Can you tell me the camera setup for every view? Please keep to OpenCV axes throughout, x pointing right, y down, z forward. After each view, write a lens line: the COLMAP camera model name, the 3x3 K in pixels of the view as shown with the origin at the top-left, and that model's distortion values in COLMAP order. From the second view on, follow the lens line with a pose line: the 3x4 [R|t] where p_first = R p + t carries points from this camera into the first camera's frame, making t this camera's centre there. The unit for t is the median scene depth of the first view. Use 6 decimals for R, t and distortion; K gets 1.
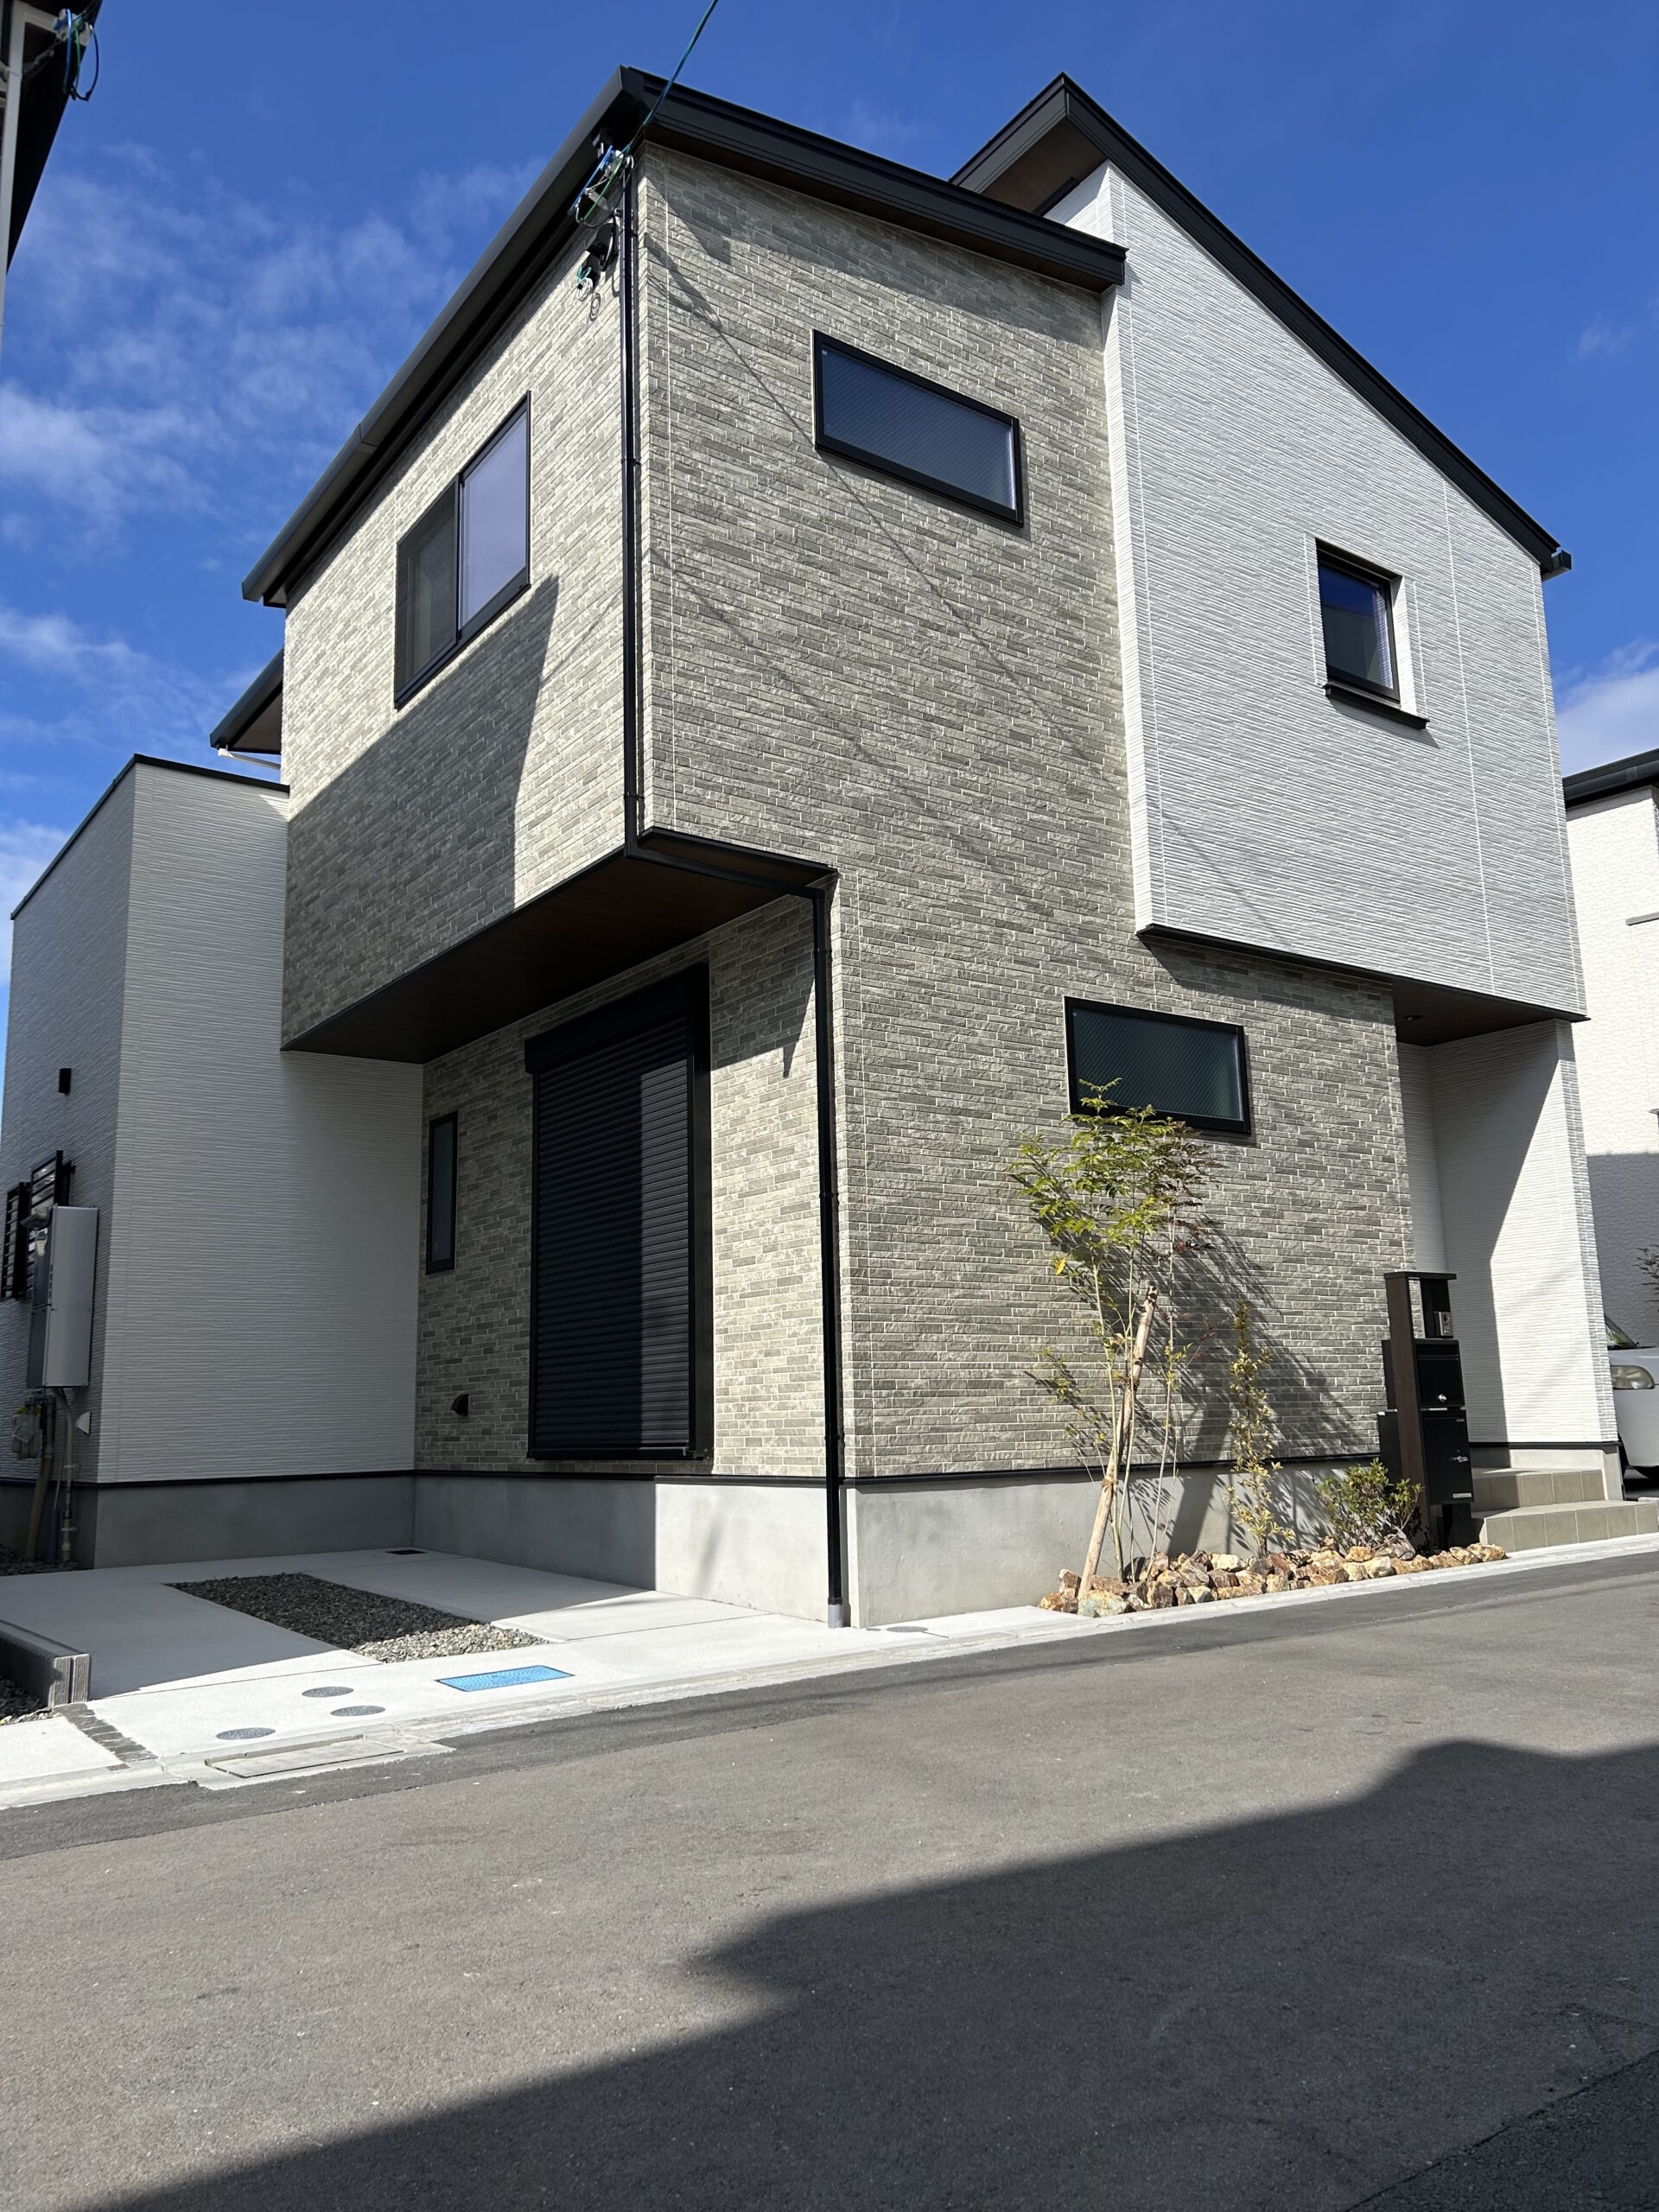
lens RADIAL K [[1652.5, 0, 830.7], [0, 1652.5, 1110.1], [0, 0, 1]] dist [0.013421, 0.002414]
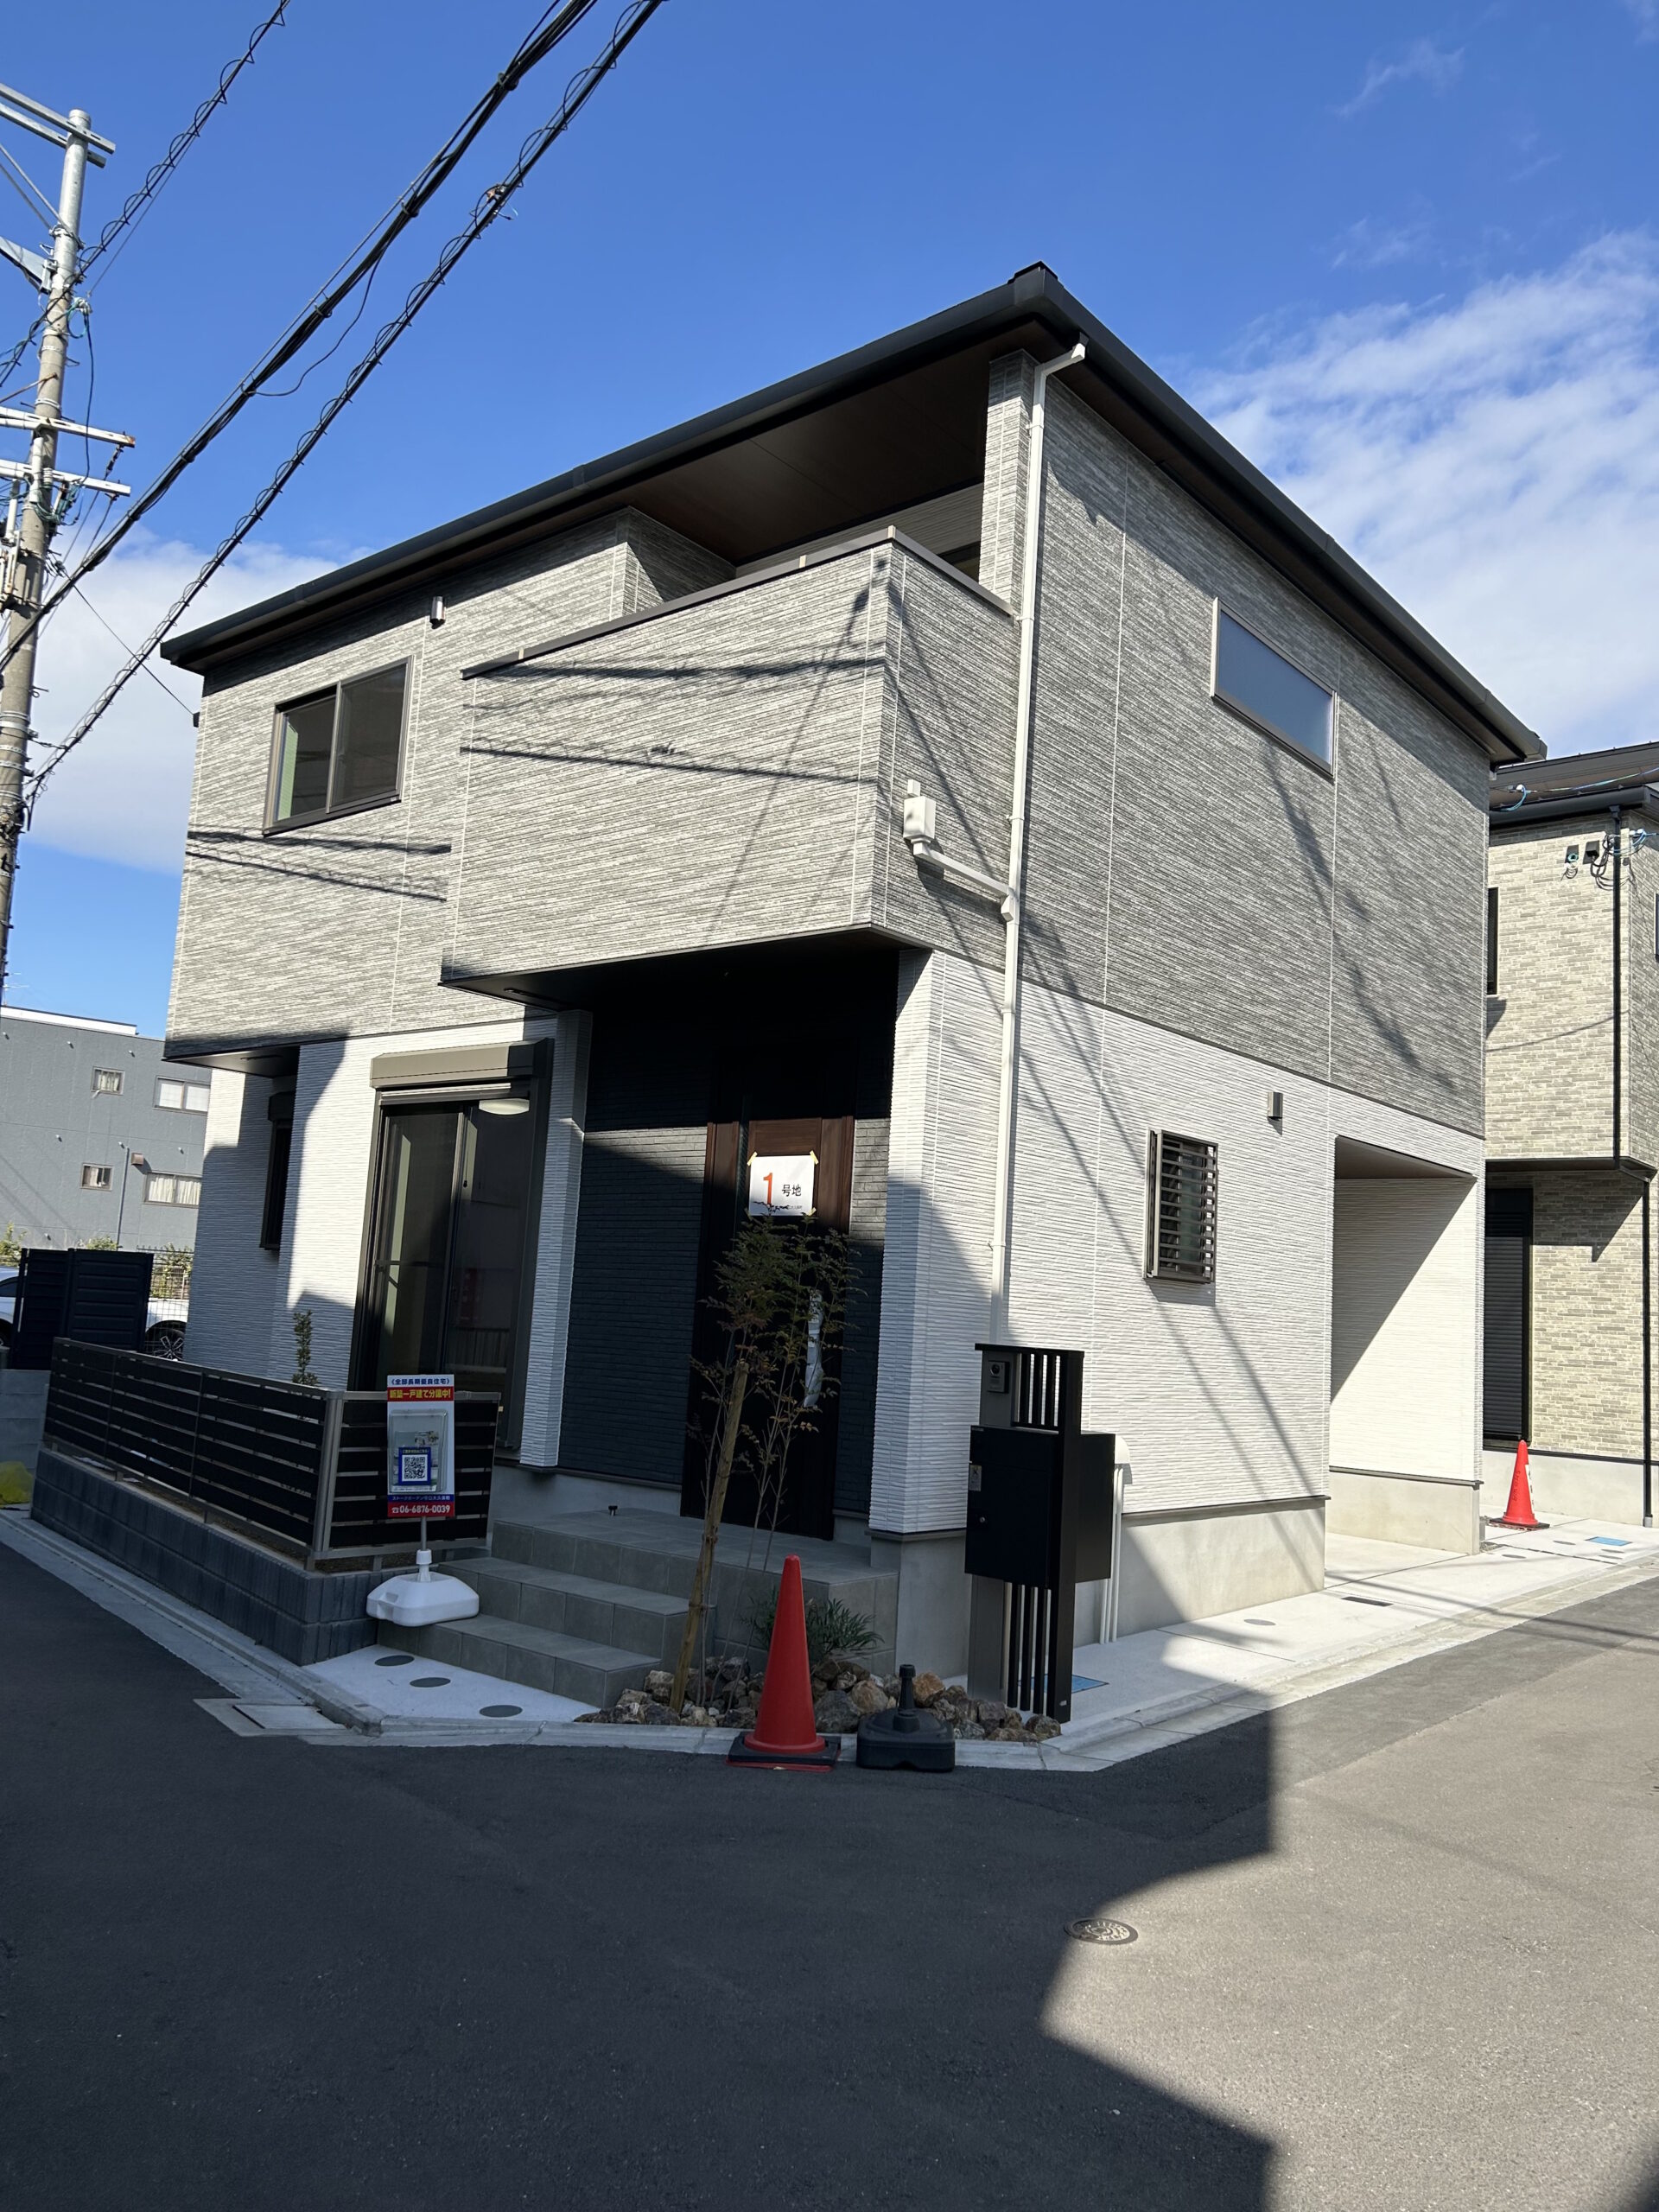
lens RADIAL K [[1652.5, 0, 828.5], [0, 1652.5, 1100.6], [0, 0, 1]] dist [0.013421, 0.002414]
pose [[0.964008, 0.114532, 0.239940, -1.450891], [-0.125799, 0.991535, 0.032127, -0.161836], [-0.234230, -0.061155, 0.970256, -0.744537]]
